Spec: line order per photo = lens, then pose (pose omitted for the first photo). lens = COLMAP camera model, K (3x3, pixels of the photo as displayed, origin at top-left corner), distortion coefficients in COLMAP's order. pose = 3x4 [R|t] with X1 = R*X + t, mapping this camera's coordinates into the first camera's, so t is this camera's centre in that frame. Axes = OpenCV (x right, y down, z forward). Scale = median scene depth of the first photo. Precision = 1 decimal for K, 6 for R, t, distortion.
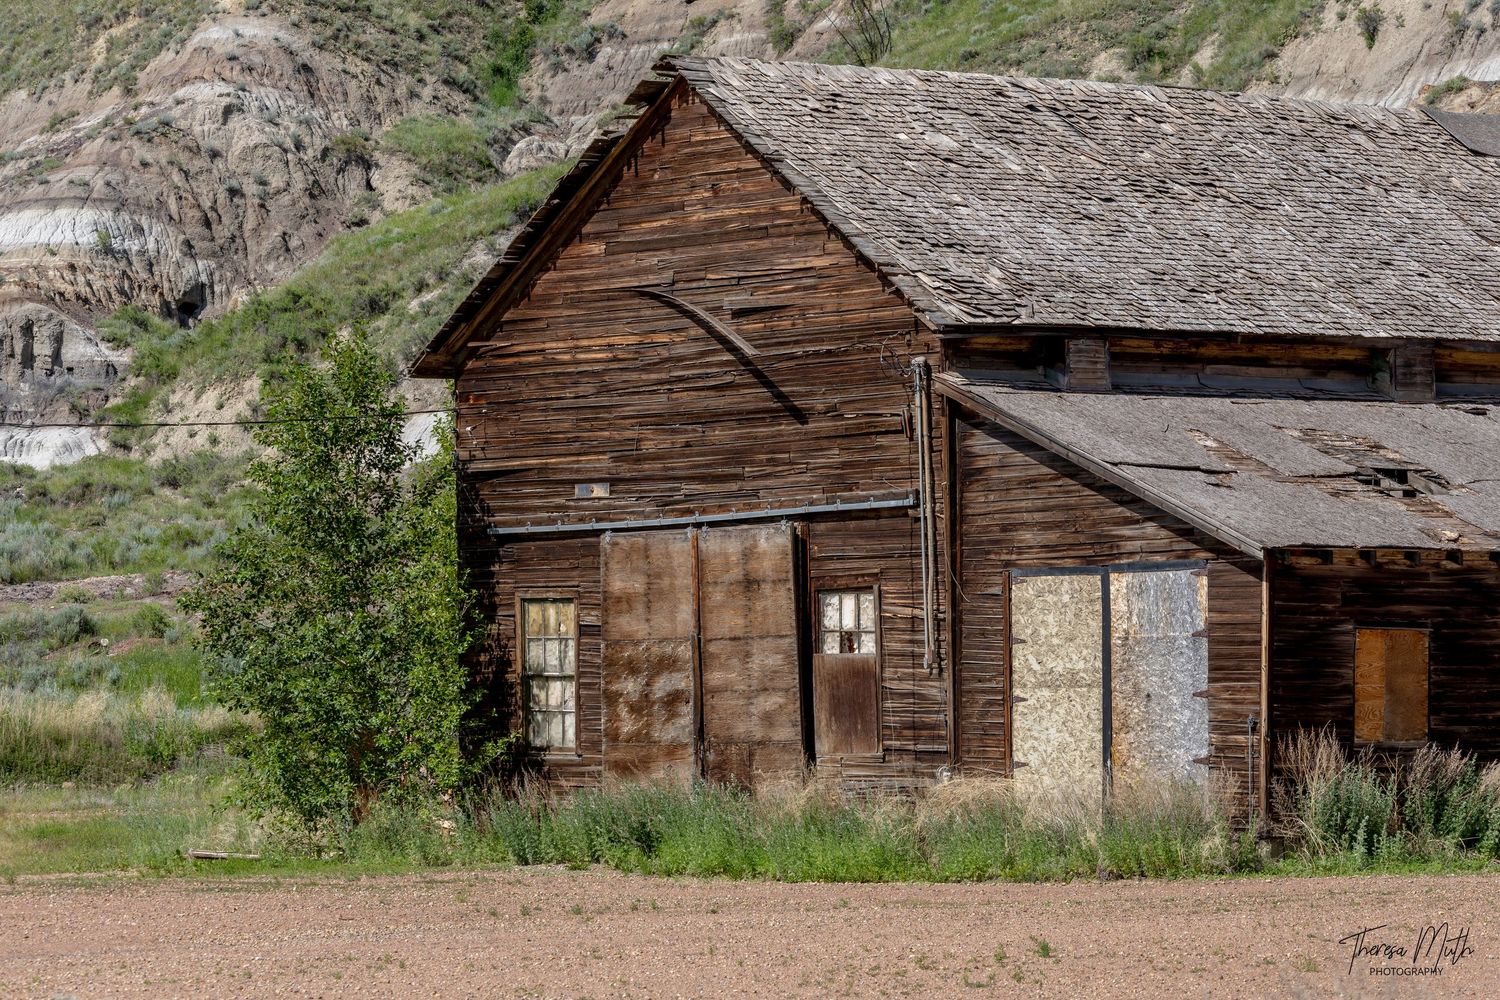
lens RADIAL K [[6227.1, 0, 750.0], [0, 6227.1, 499.6], [0, 0, 1]] dist [-0.202004, 0.000000]
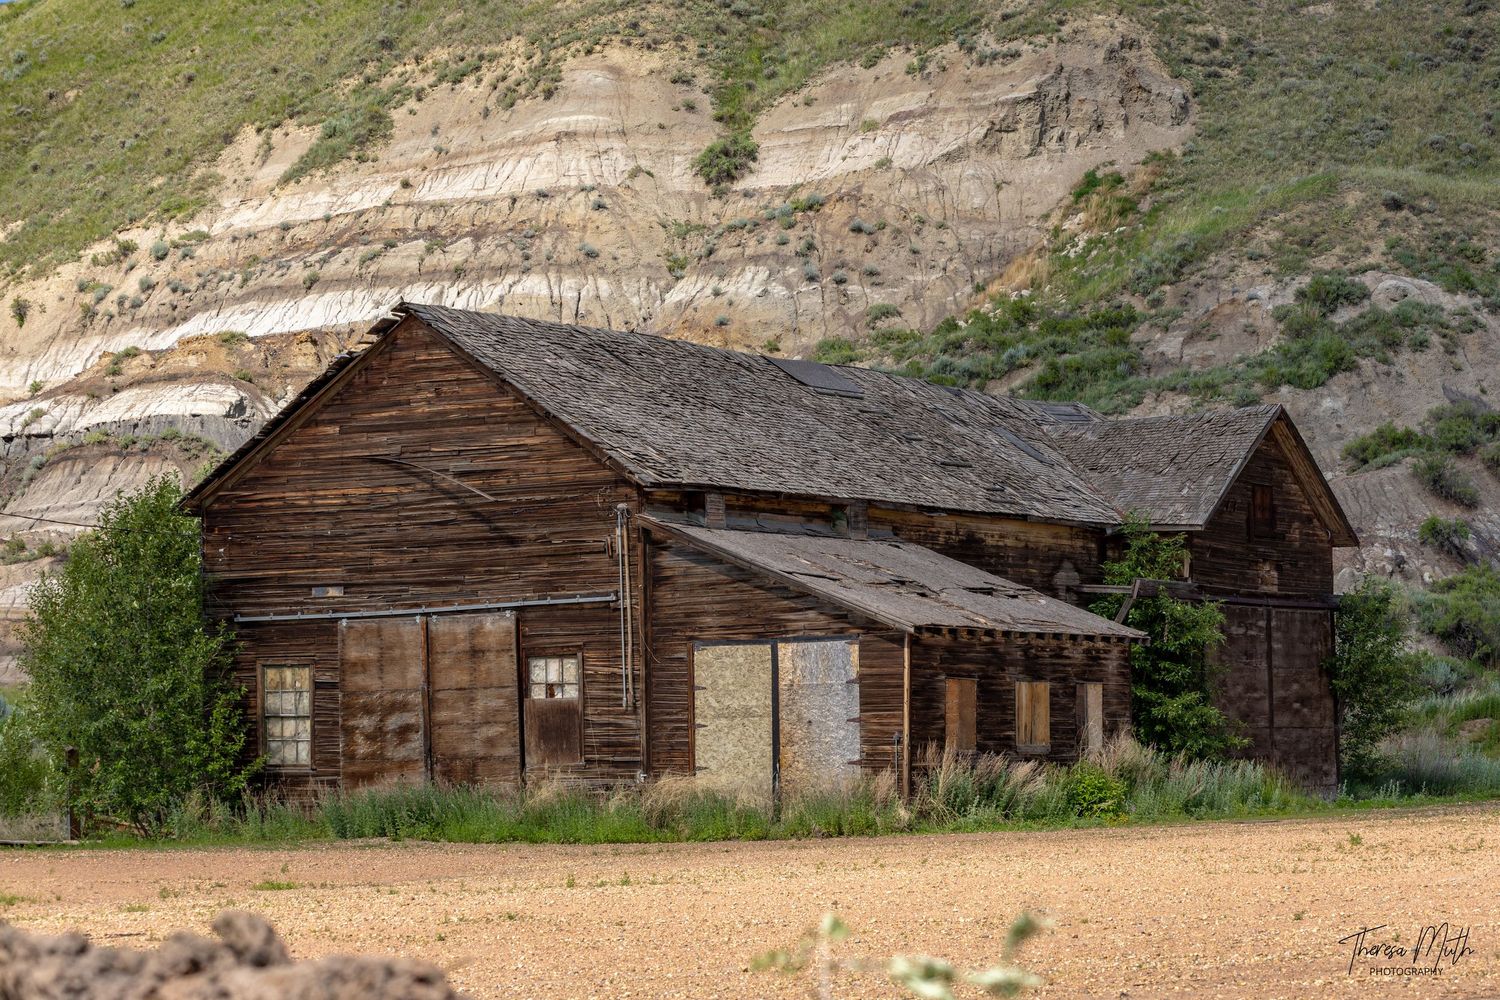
lens RADIAL K [[4349.4, 0, 749.9], [0, 4349.4, 500.1], [0, 0, 1]] dist [-0.229666, 0.000000]
pose [[0.927628, 0.018118, 0.373066, -0.332331], [-0.004171, 0.999263, -0.038159, 0.016463], [-0.373482, 0.033841, 0.927020, -0.003766]]
